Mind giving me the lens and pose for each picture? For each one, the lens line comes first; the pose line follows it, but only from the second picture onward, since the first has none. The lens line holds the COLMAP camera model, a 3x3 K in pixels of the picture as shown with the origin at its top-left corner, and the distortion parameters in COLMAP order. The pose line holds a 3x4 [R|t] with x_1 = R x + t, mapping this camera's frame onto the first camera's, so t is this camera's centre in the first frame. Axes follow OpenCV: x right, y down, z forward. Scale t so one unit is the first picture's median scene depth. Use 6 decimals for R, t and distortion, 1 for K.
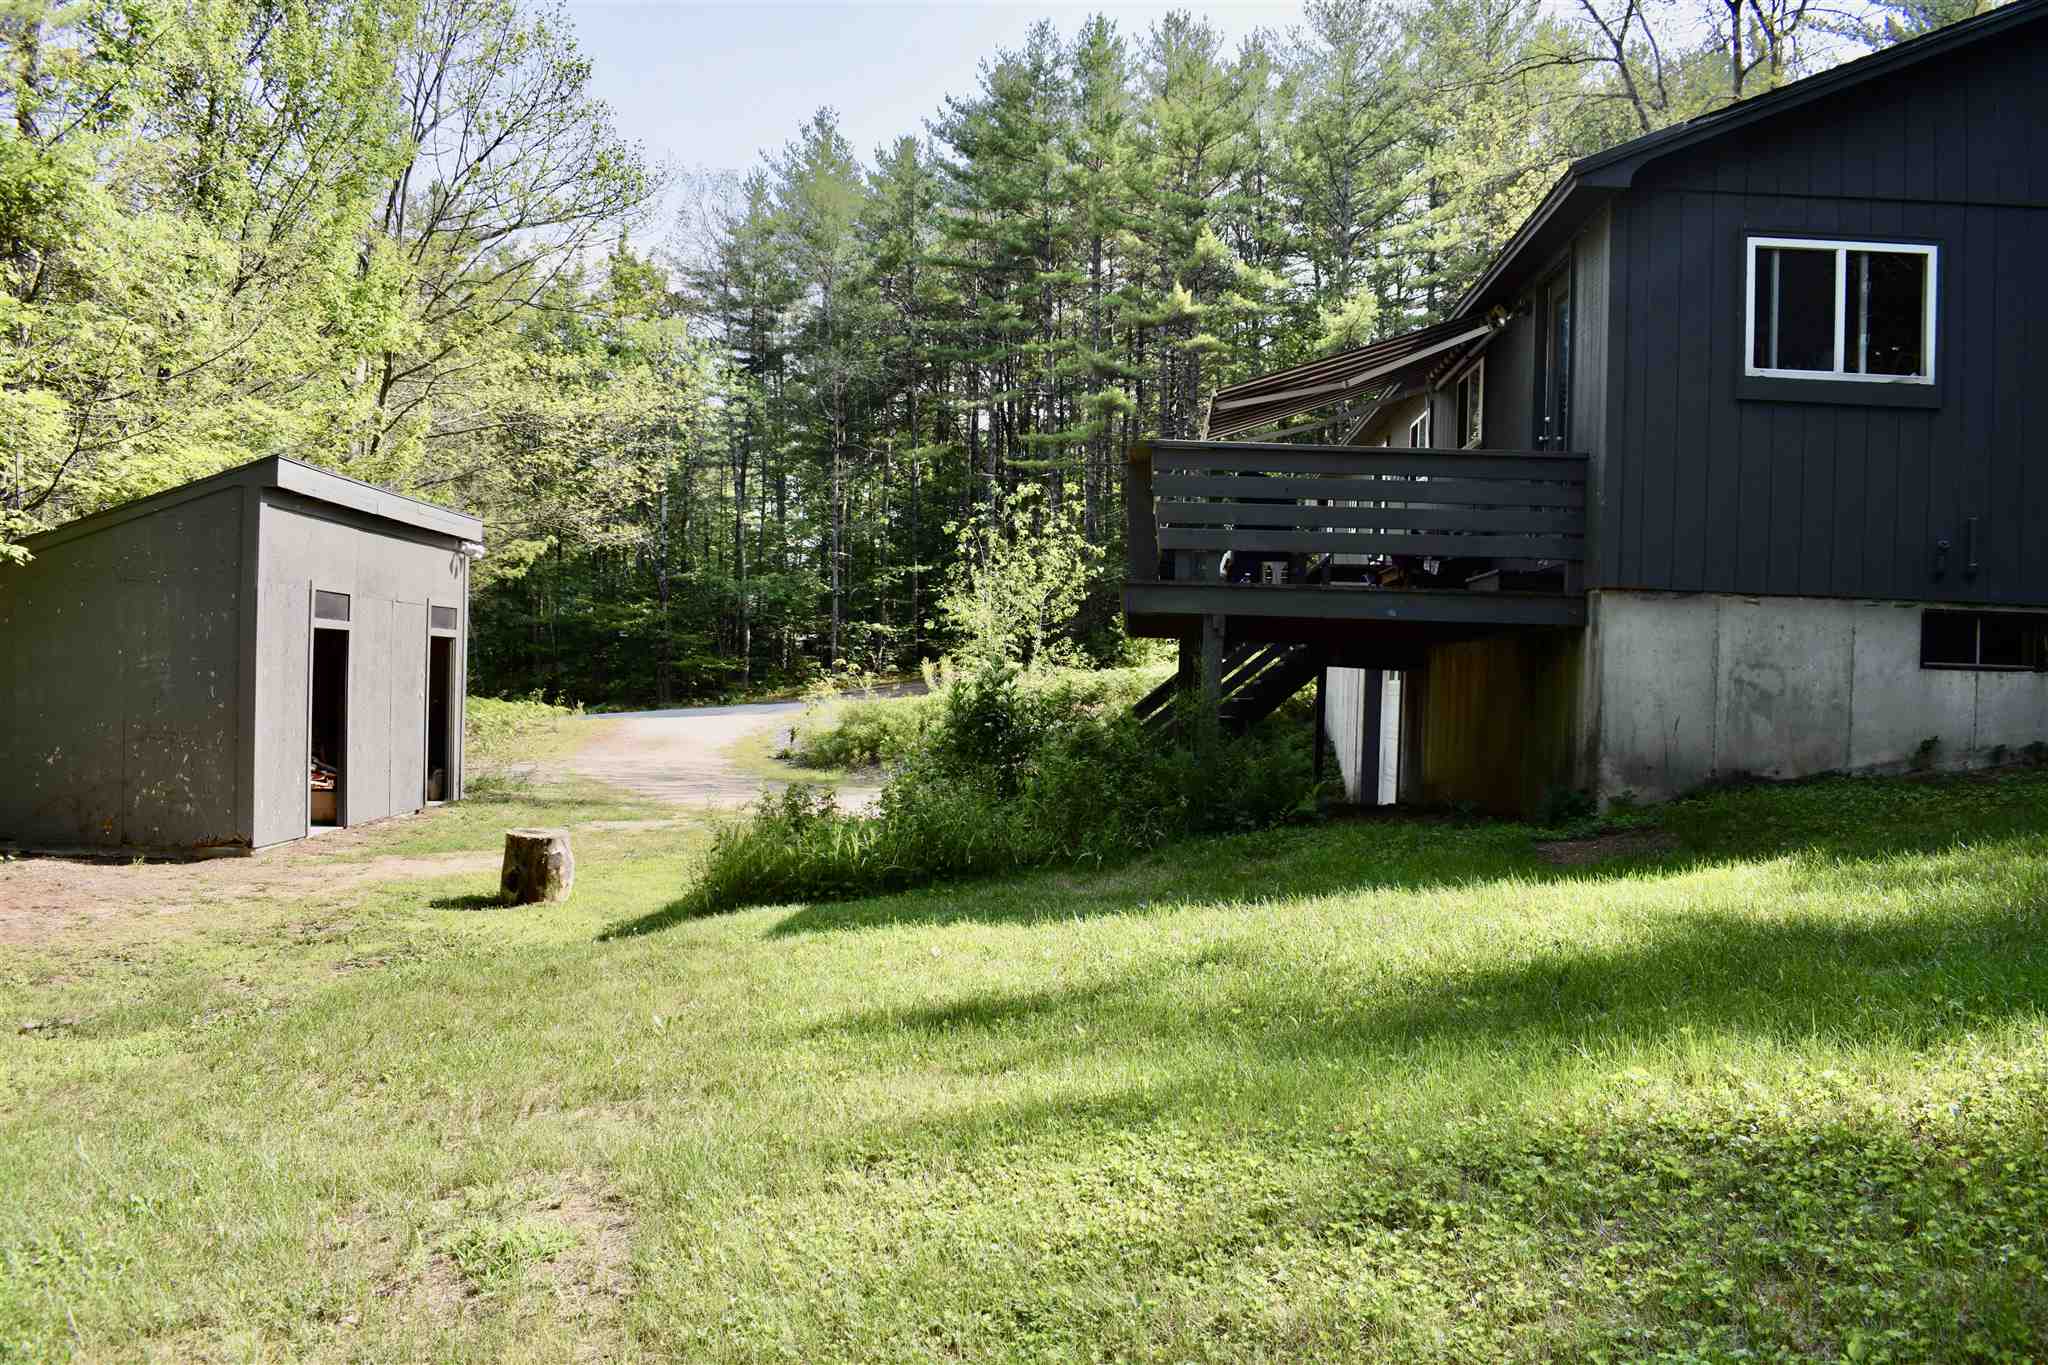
lens RADIAL K [[1588.5, 0, 1024.0], [0, 1588.5, 682.5], [0, 0, 1]] dist [-0.083798, 0.001943]
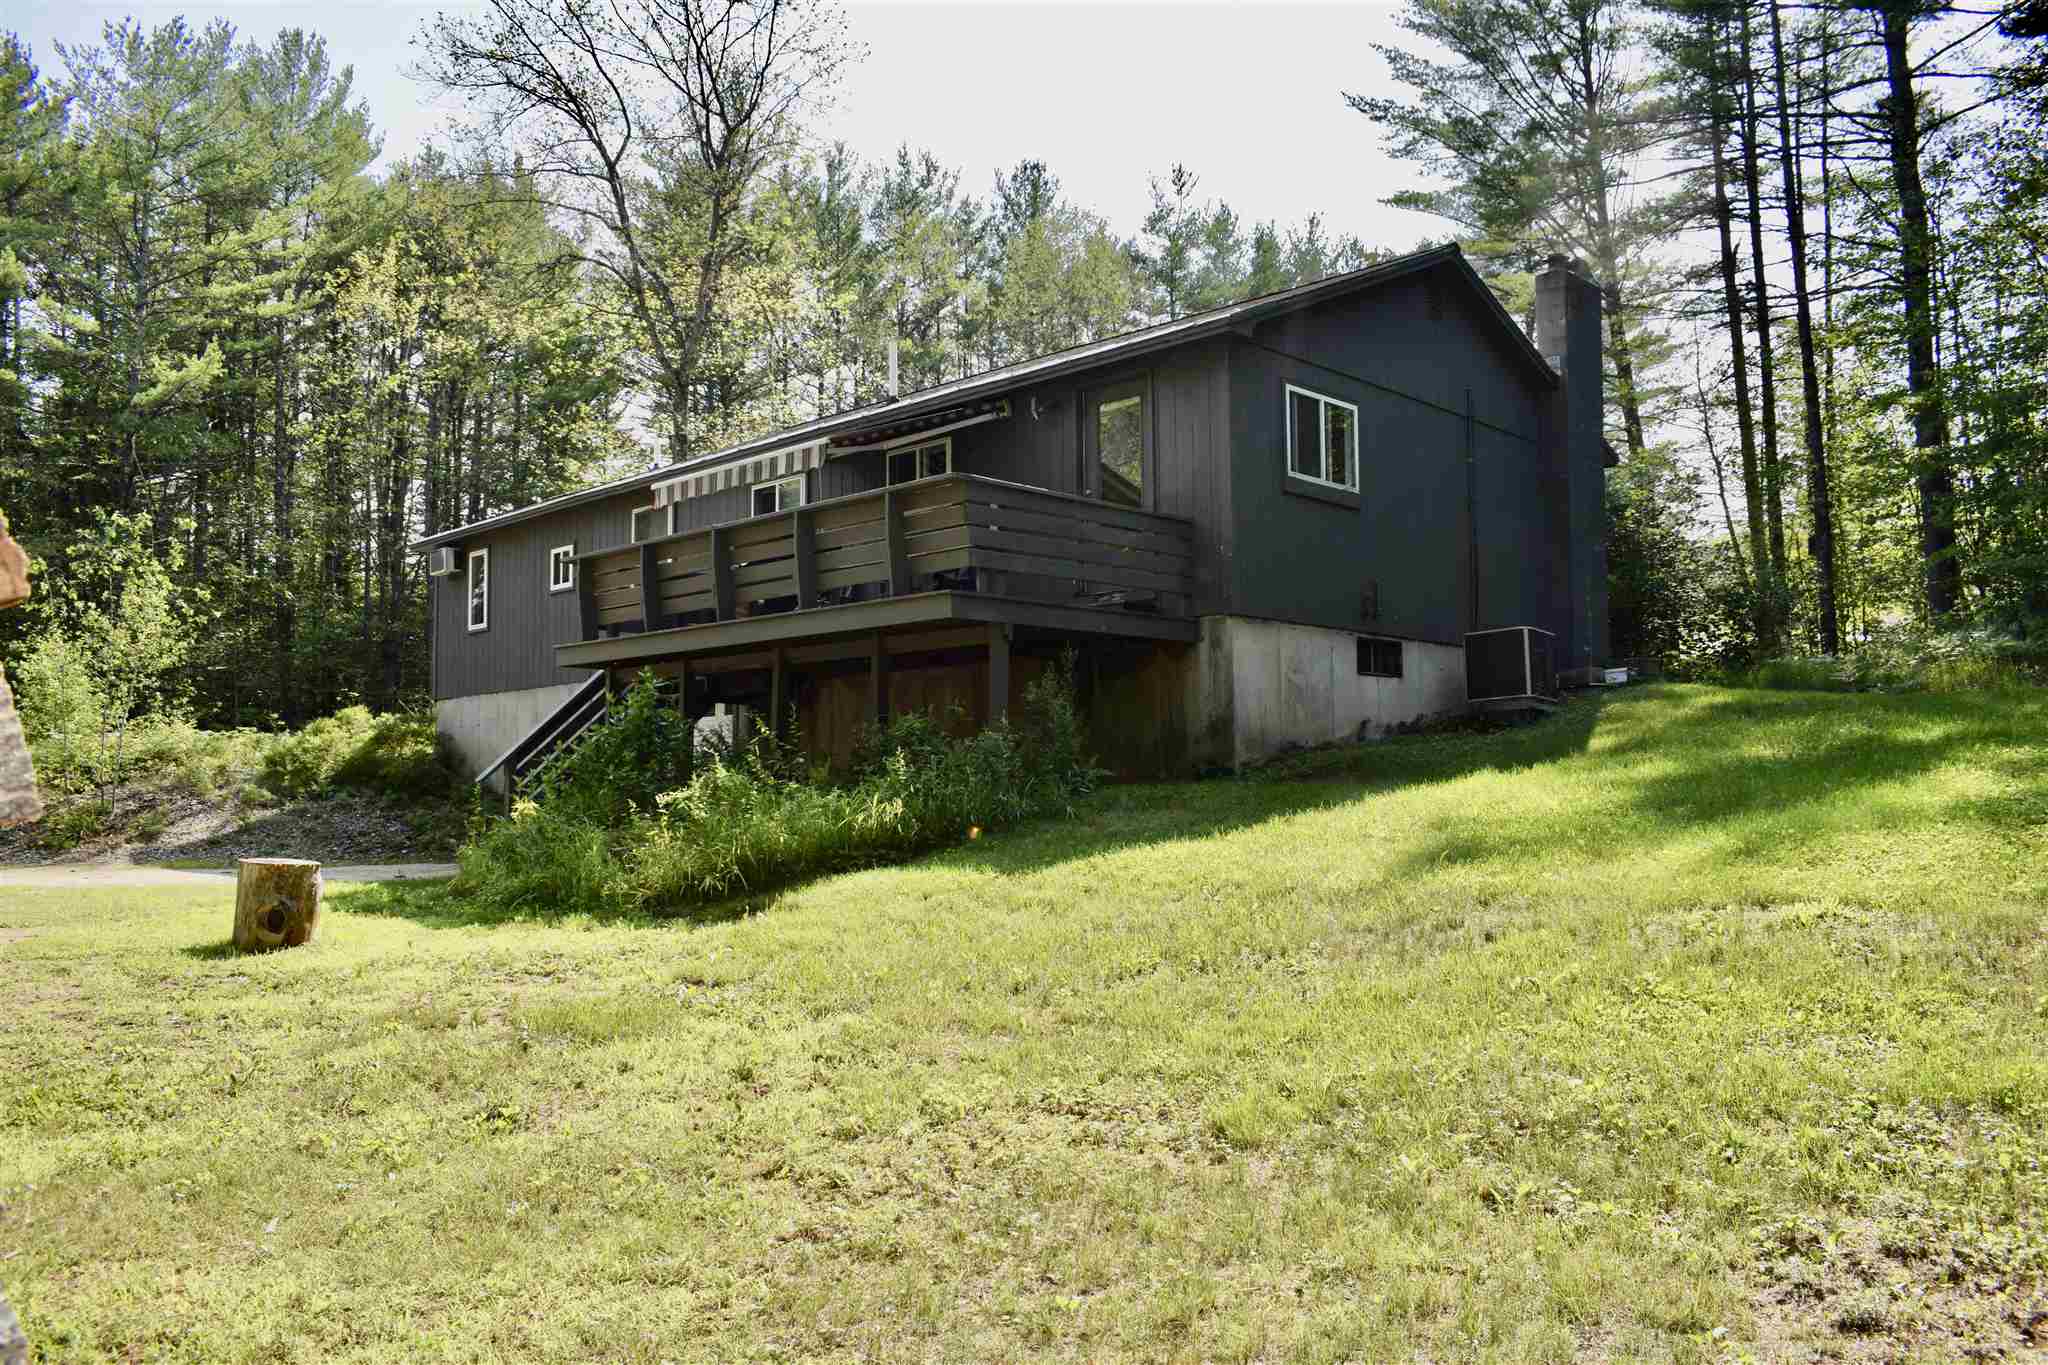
lens RADIAL K [[1588.5, 0, 1024.0], [0, 1588.5, 682.5], [0, 0, 1]] dist [-0.083798, 0.001943]
pose [[0.652645, 0.015682, 0.757501, -0.843522], [0.023200, 0.998903, -0.040668, 0.055596], [-0.757308, 0.044116, 0.651566, 0.215168]]
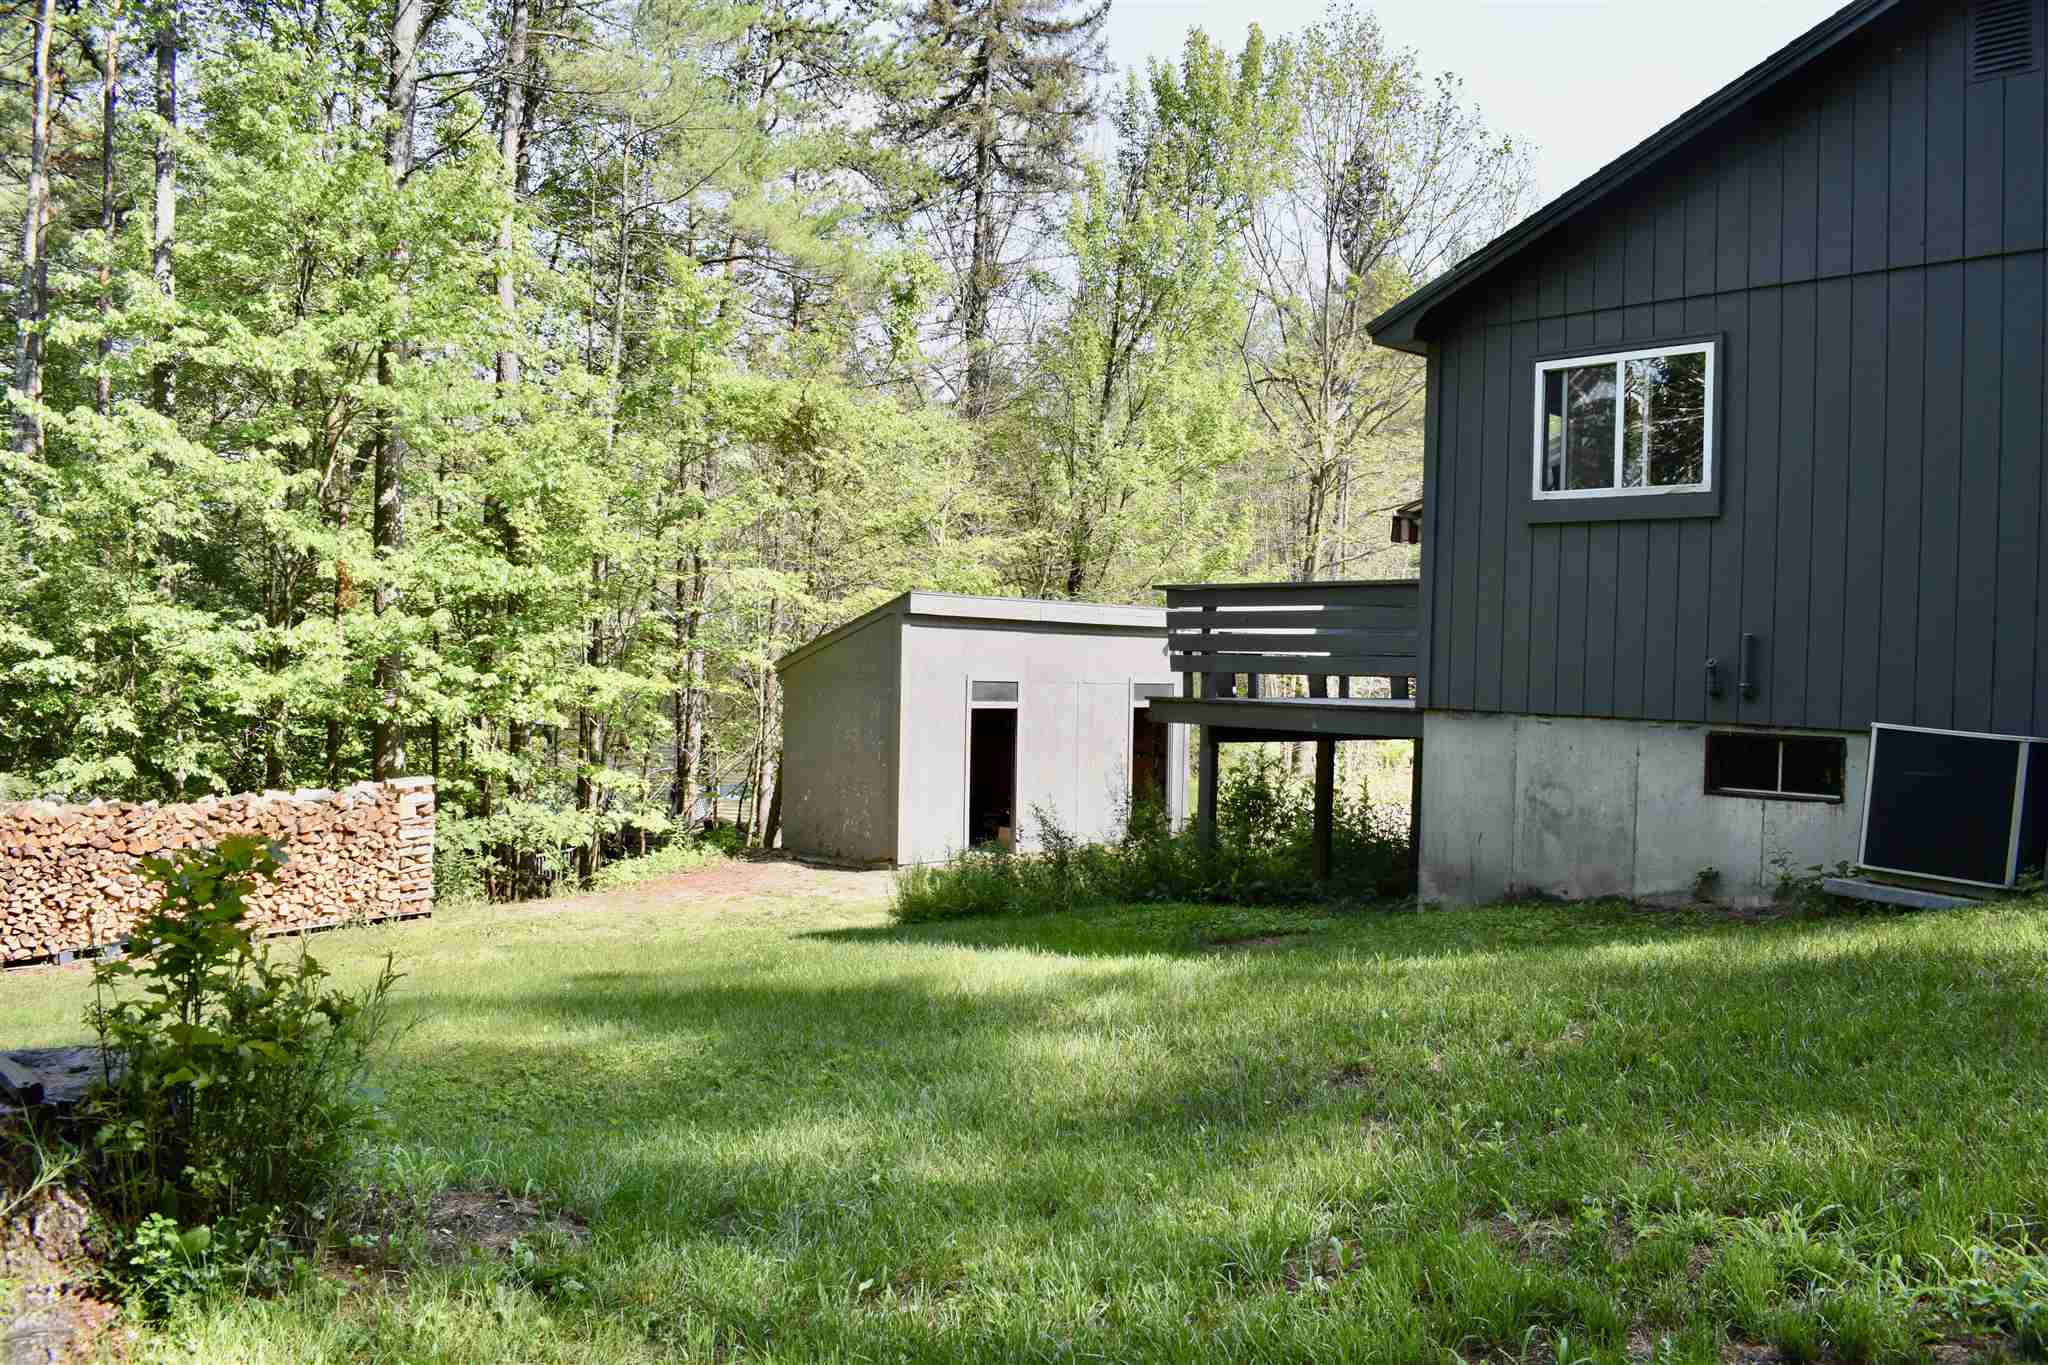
lens RADIAL K [[1588.5, 0, 1024.0], [0, 1588.5, 682.5], [0, 0, 1]] dist [-0.083798, 0.001943]
pose [[0.731700, -0.008398, -0.681575, 0.920119], [-0.006124, 0.999803, -0.018893, -0.056238], [0.681599, 0.017998, 0.731504, 0.021255]]
